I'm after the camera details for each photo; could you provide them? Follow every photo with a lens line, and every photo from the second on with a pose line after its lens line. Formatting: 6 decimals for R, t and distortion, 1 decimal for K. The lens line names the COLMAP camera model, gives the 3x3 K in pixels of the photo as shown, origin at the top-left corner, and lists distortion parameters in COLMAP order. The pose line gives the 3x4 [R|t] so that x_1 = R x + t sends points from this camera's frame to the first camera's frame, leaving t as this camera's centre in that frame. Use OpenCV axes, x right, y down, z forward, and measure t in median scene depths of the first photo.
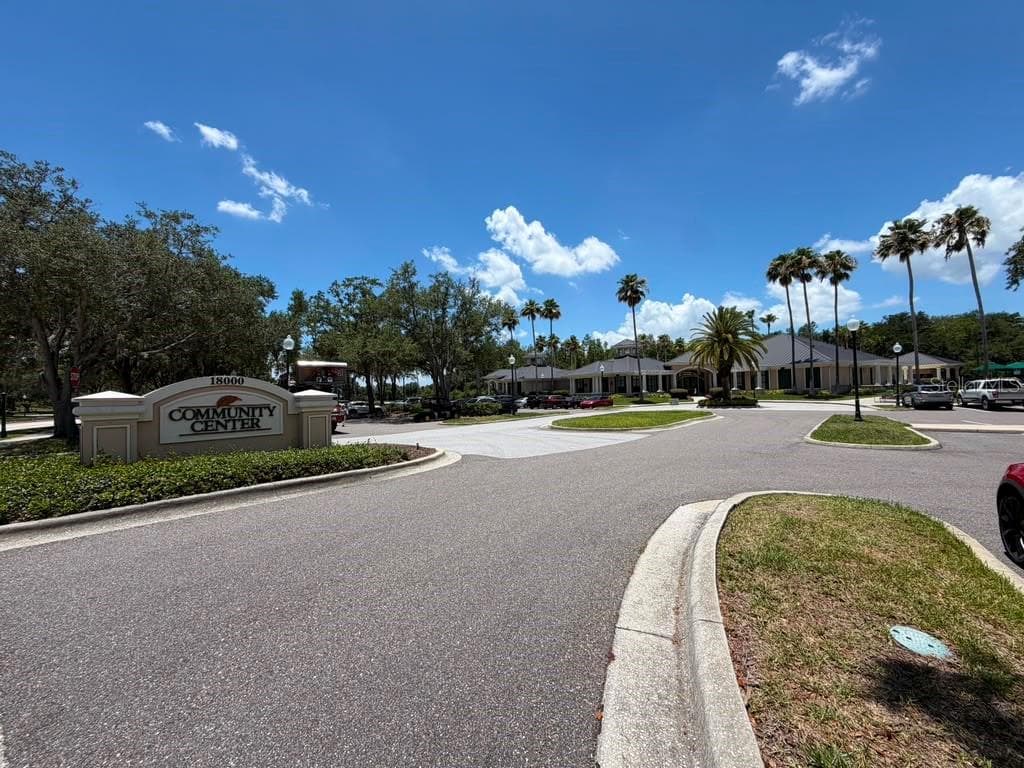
lens RADIAL K [[409.2, 0, 510.2], [0, 409.2, 383.9], [0, 0, 1]] dist [0.000818, -0.000181]
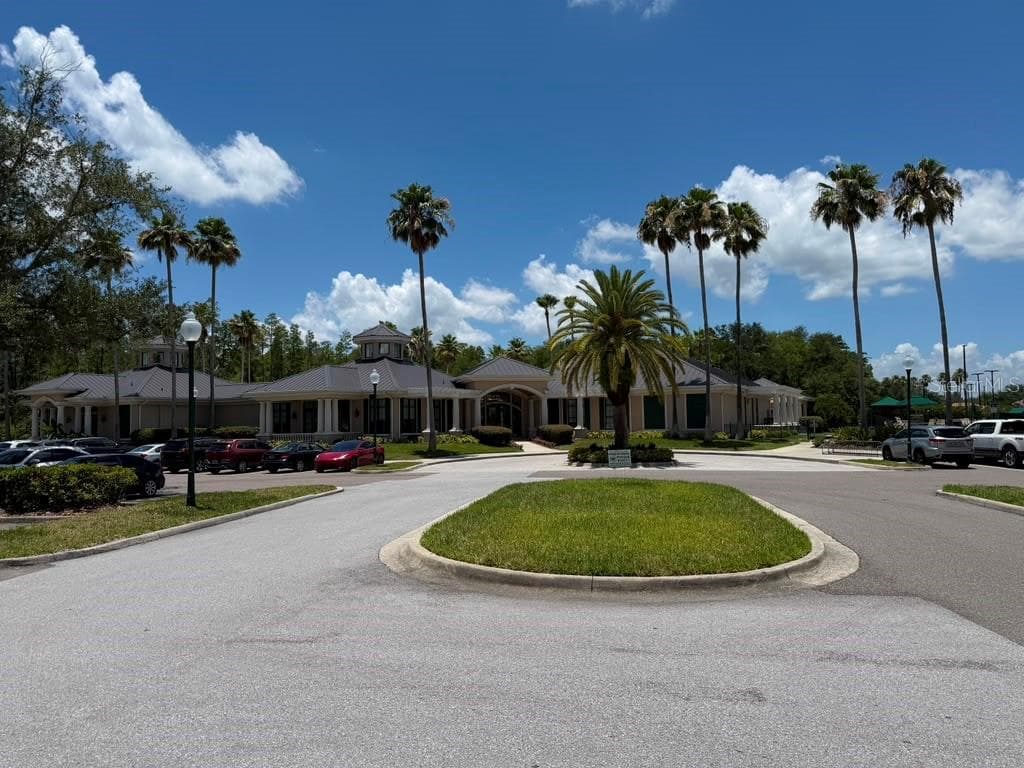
lens RADIAL K [[735.2, 0, 495.9], [0, 735.2, 388.3], [0, 0, 1]] dist [0.076360, -0.084708]
pose [[0.855240, 0.040462, 0.516651, -0.057921], [-0.020663, 0.998817, -0.044019, 0.004440], [-0.517821, 0.026971, 0.855064, 0.195827]]
